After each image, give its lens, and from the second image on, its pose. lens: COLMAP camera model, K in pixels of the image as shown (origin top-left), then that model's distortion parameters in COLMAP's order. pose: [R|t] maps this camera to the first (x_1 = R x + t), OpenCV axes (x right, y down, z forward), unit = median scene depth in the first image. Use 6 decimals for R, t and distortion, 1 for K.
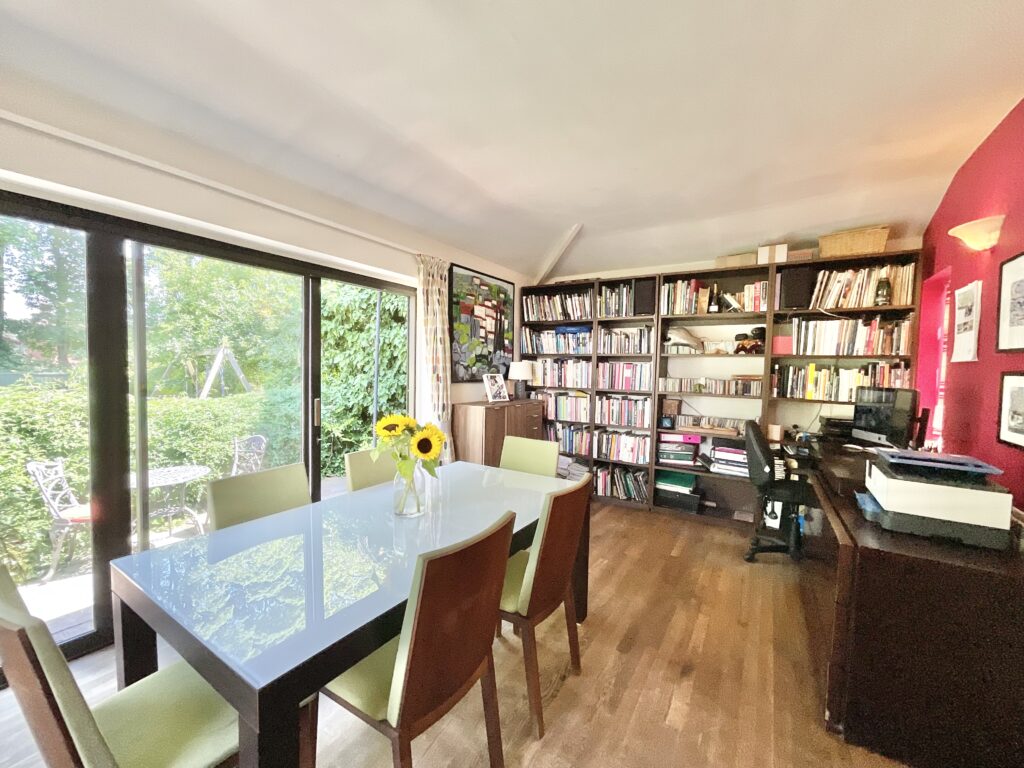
lens RADIAL K [[410.8, 0, 512.5], [0, 410.8, 387.8], [0, 0, 1]] dist [0.003008, 0.000262]
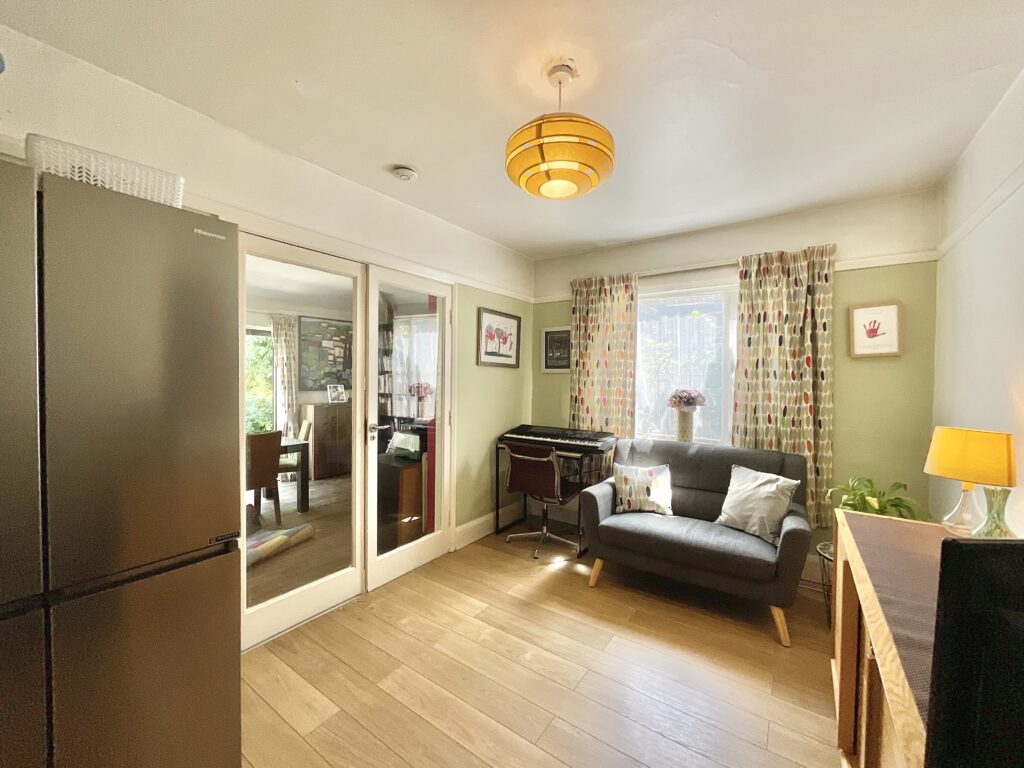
lens RADIAL K [[410.8, 0, 508.6], [0, 410.8, 381.8], [0, 0, 1]] dist [0.003008, 0.000262]
pose [[0.999325, -0.000033, -0.036741, 0.656021], [-0.001266, 0.999375, -0.035335, 0.008327], [0.036720, 0.035358, 0.998700, -0.504359]]
